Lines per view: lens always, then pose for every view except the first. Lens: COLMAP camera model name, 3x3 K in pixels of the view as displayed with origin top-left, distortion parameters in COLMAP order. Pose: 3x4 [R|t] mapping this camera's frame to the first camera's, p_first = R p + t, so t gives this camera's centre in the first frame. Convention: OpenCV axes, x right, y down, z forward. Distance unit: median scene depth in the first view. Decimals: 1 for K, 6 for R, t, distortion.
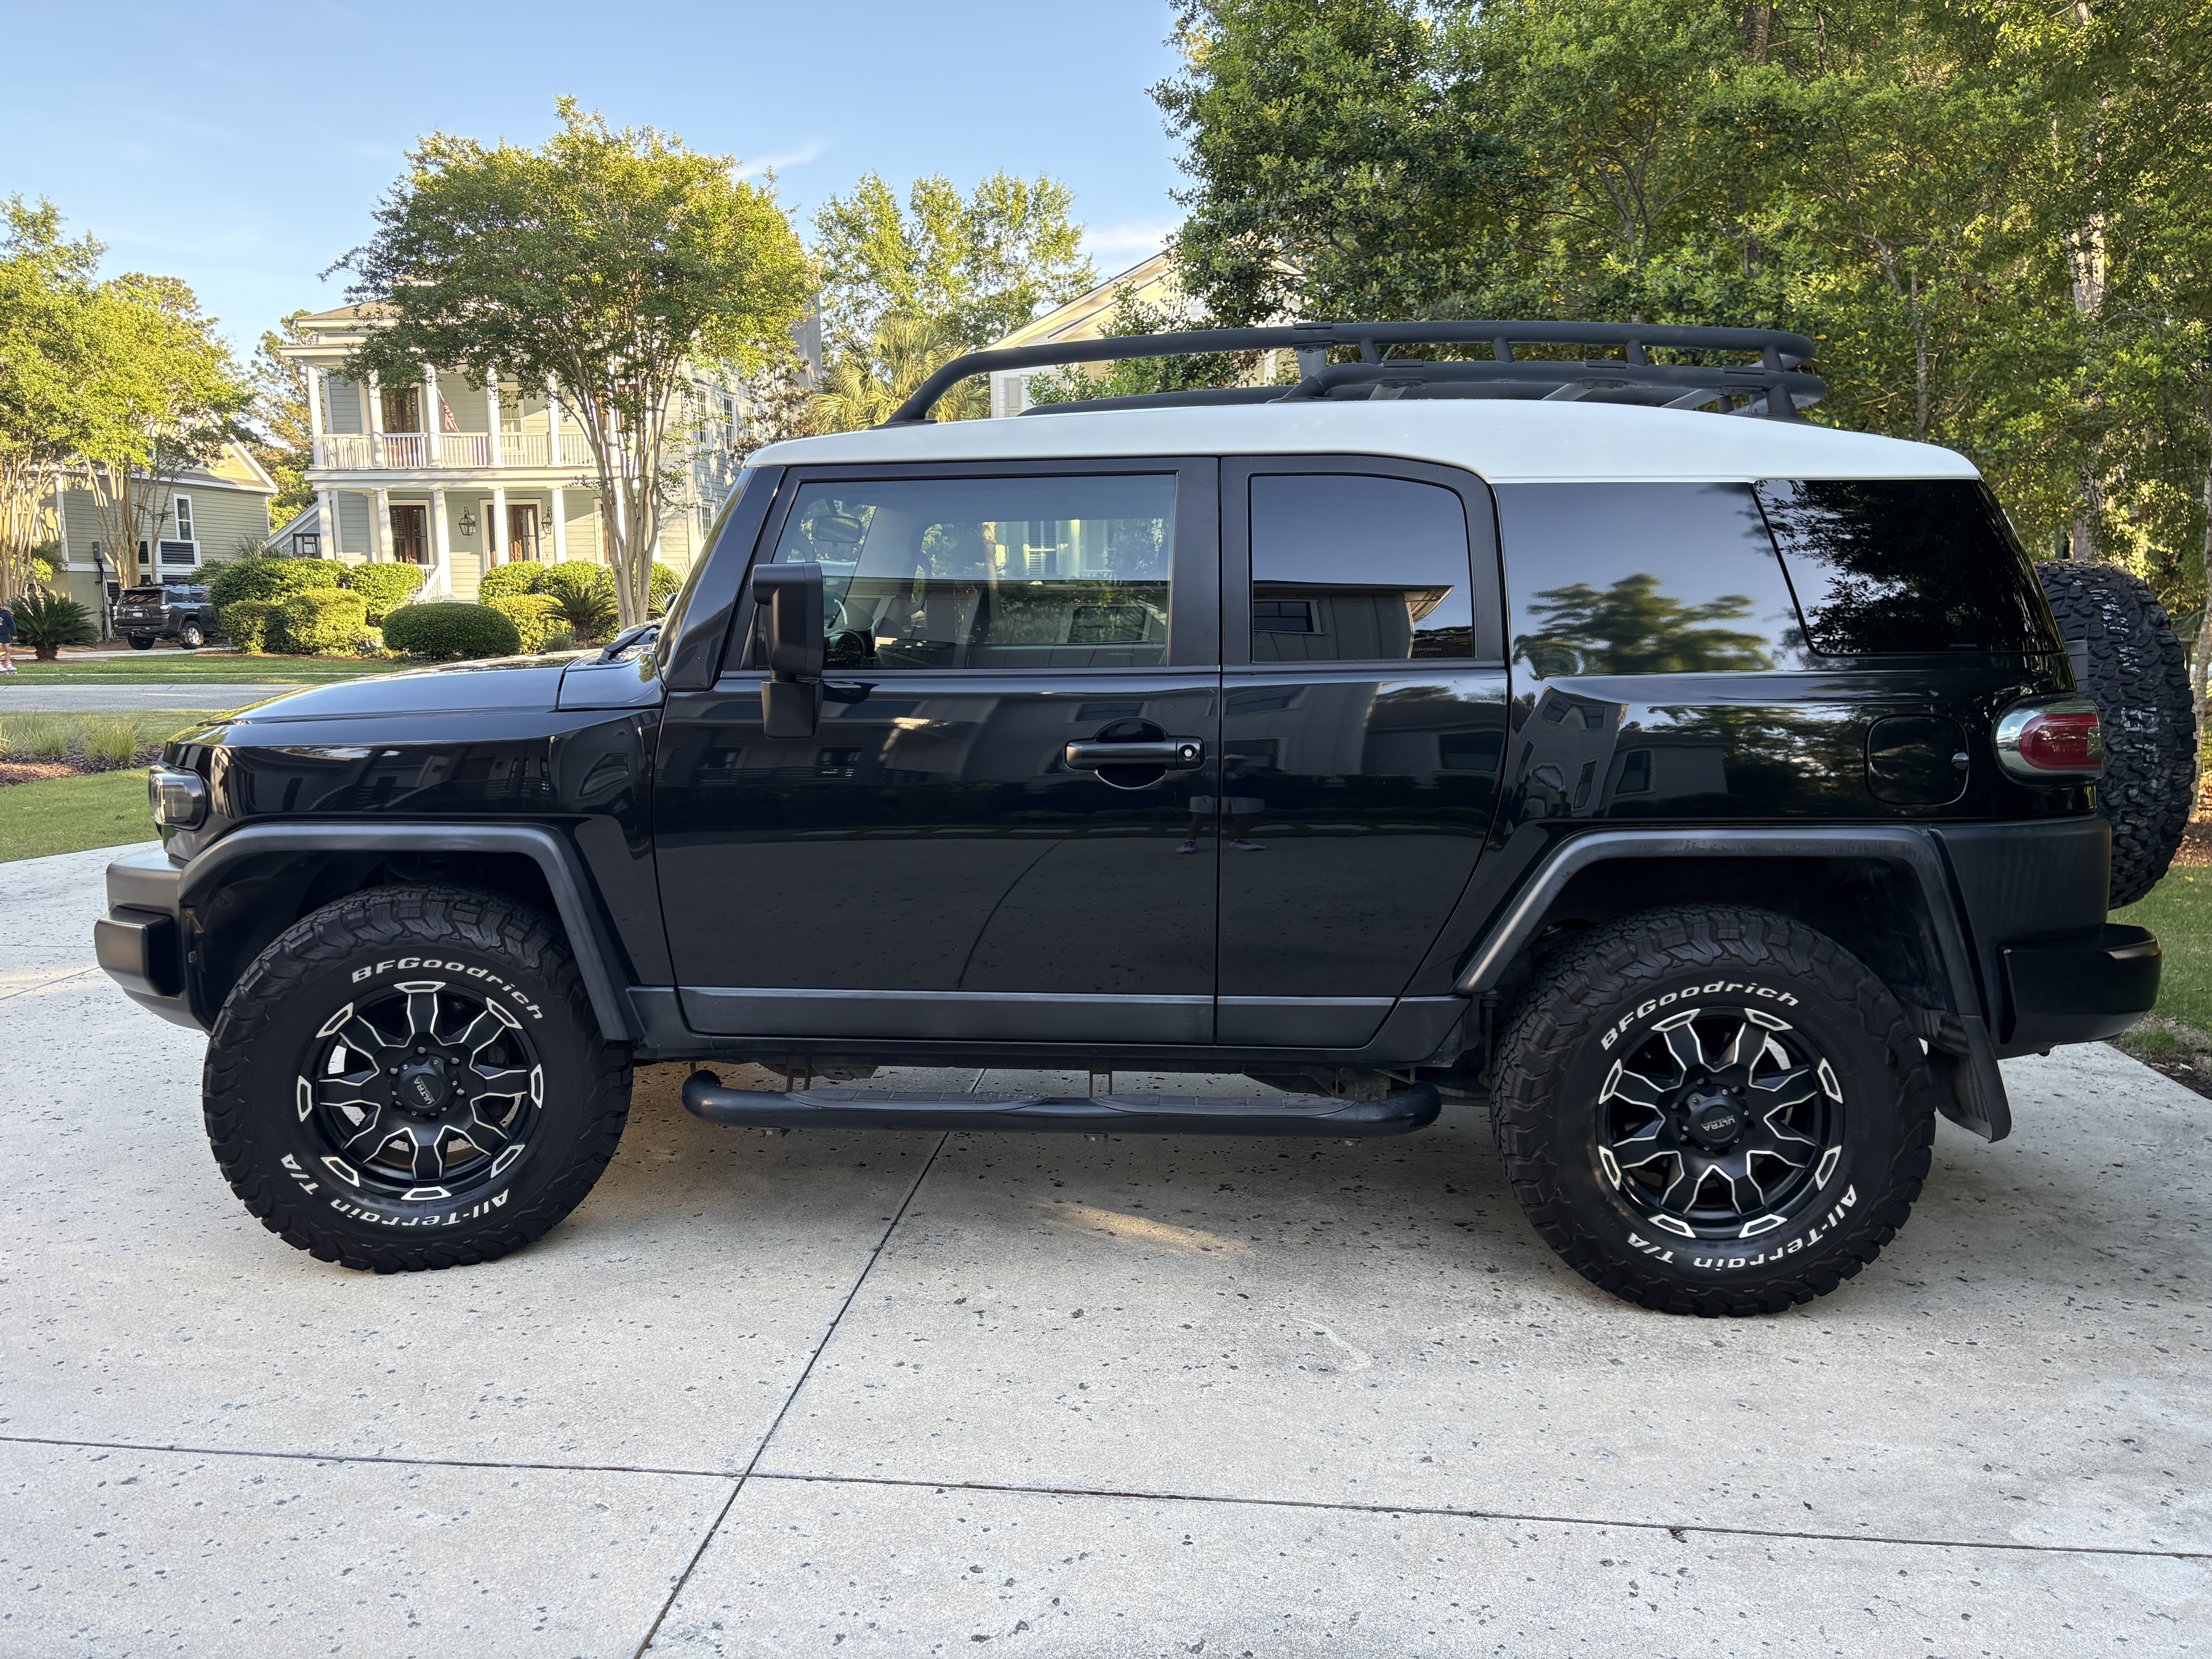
lens RADIAL K [[1679.0, 0, 1106.8], [0, 1679.0, 830.5], [0, 0, 1]] dist [0.050611, -0.052180]
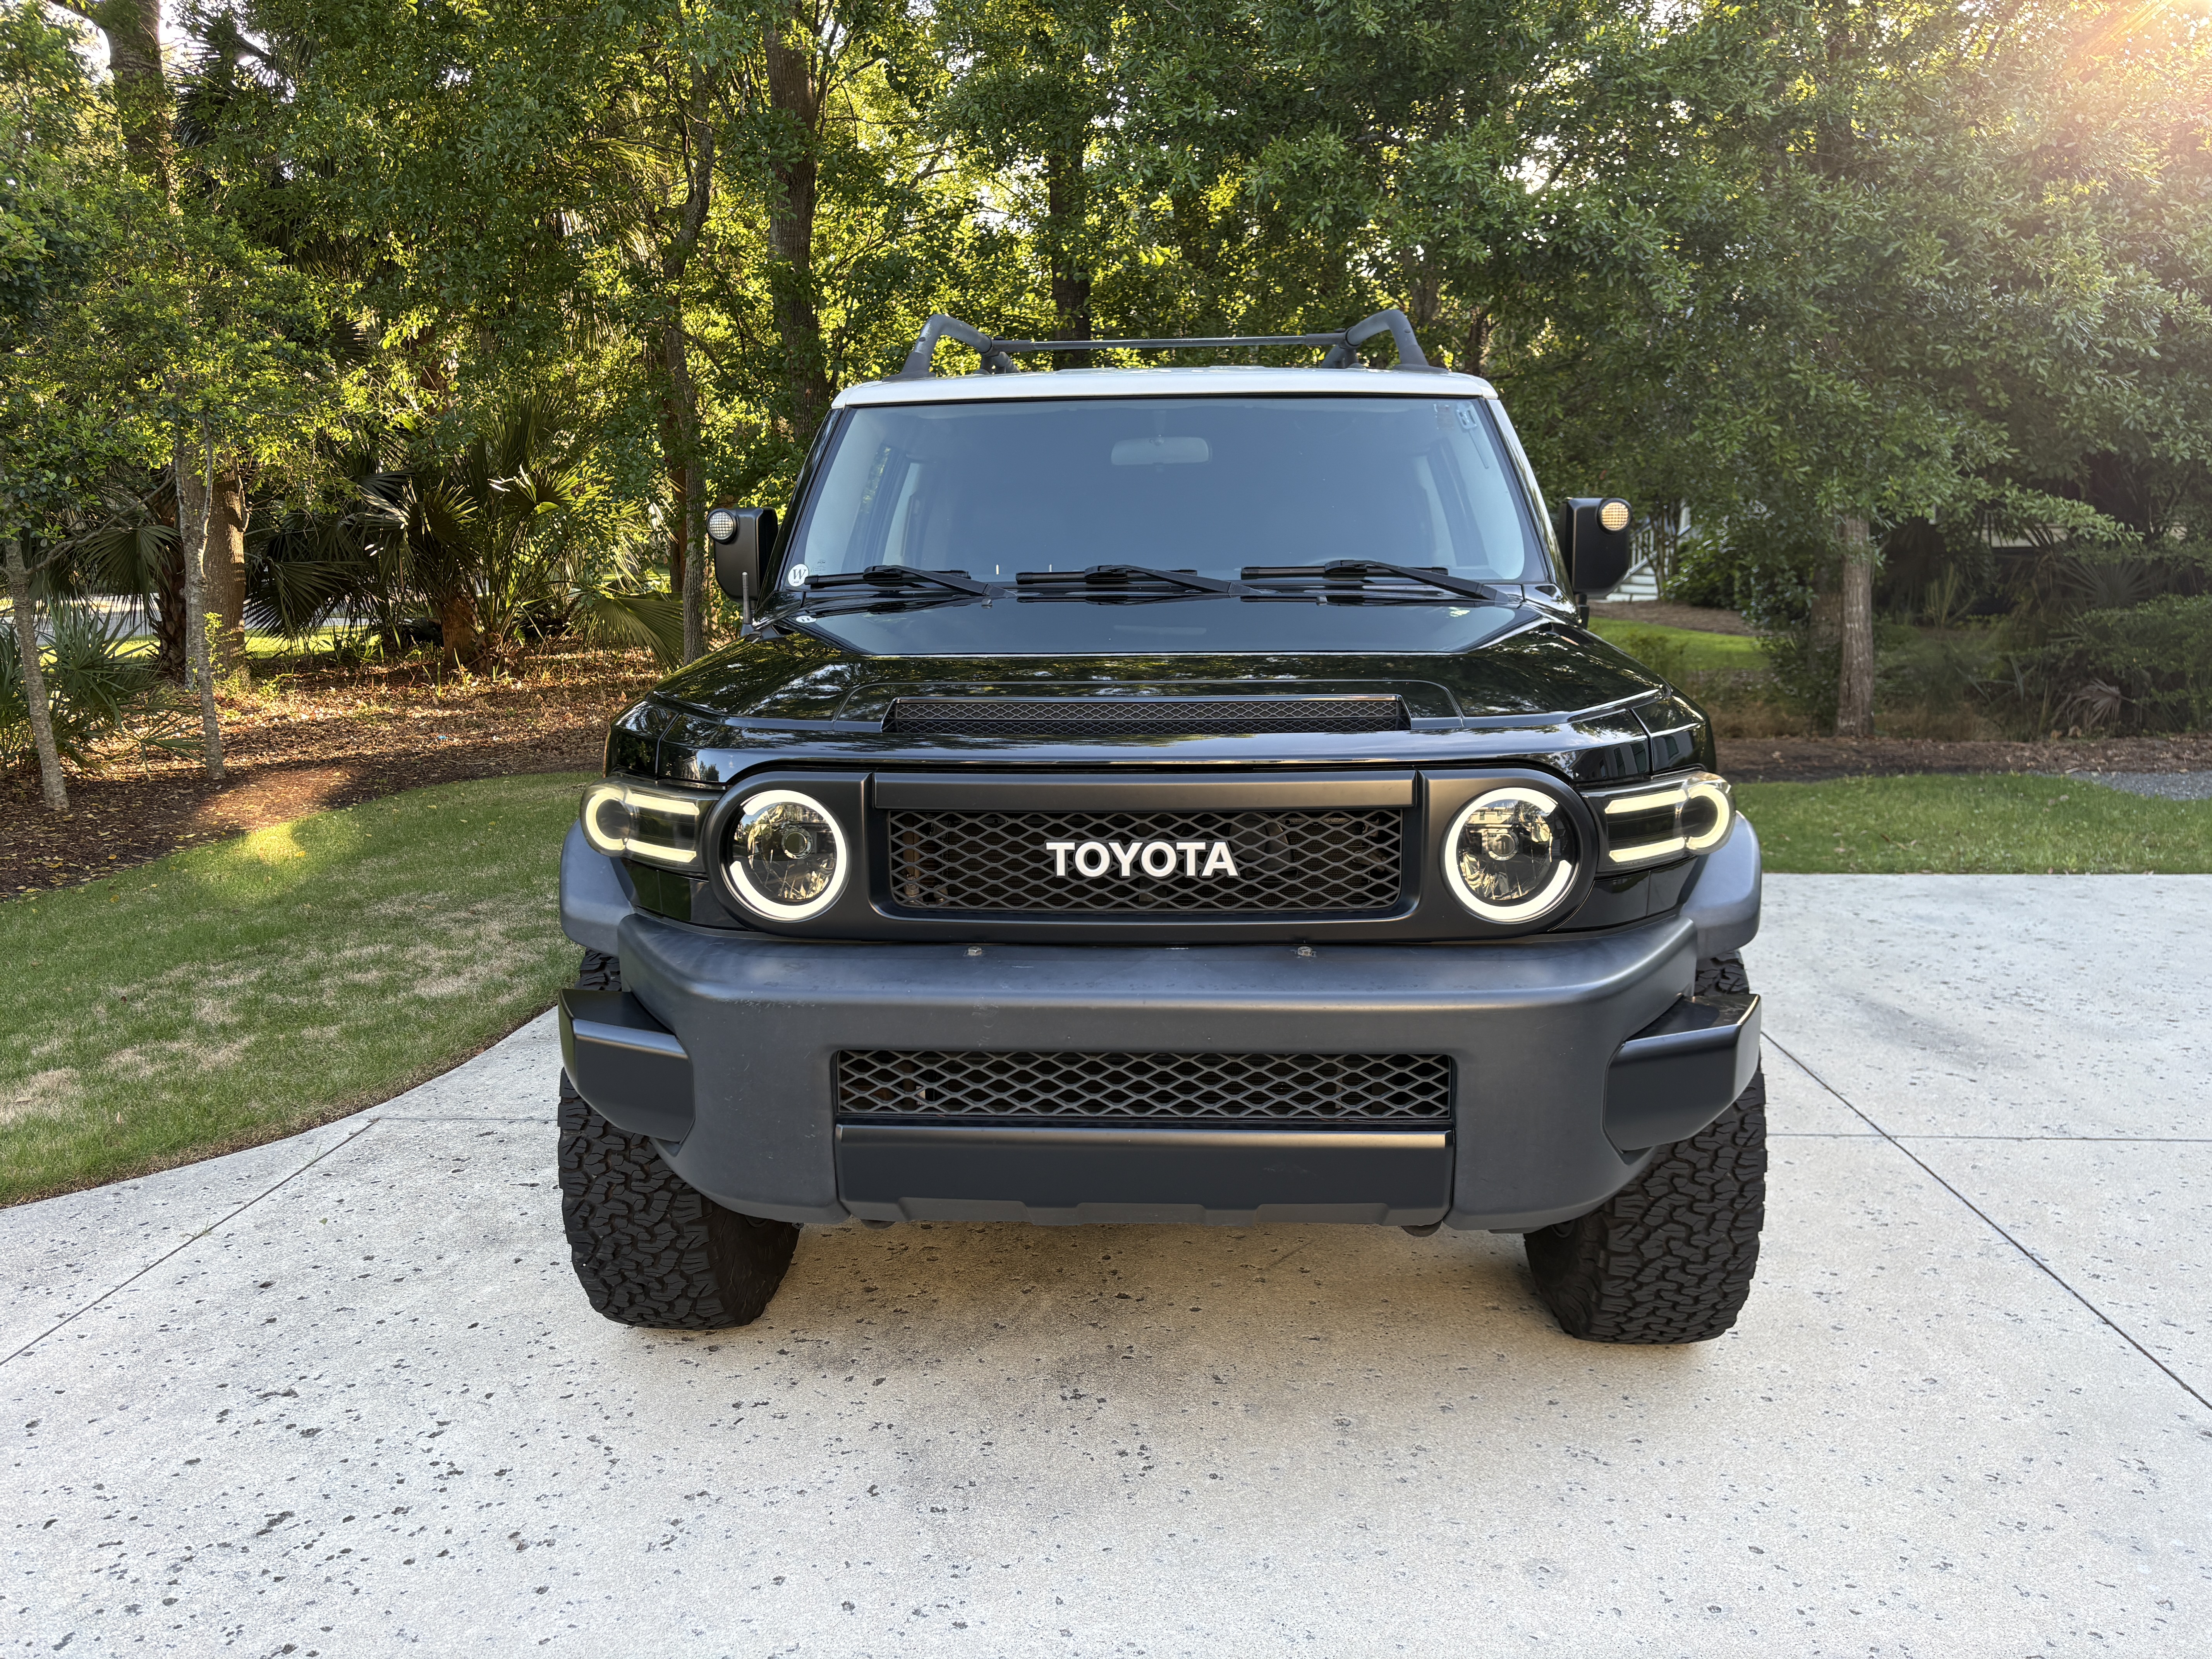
lens RADIAL K [[1679.0, 0, 1116.6], [0, 1679.0, 870.9], [0, 0, 1]] dist [0.050611, -0.052180]
pose [[-0.037510, -0.175112, 0.983834, -1.227182], [0.150778, 0.972263, 0.178801, -0.151660], [-0.987856, 0.155048, -0.010067, 1.276741]]
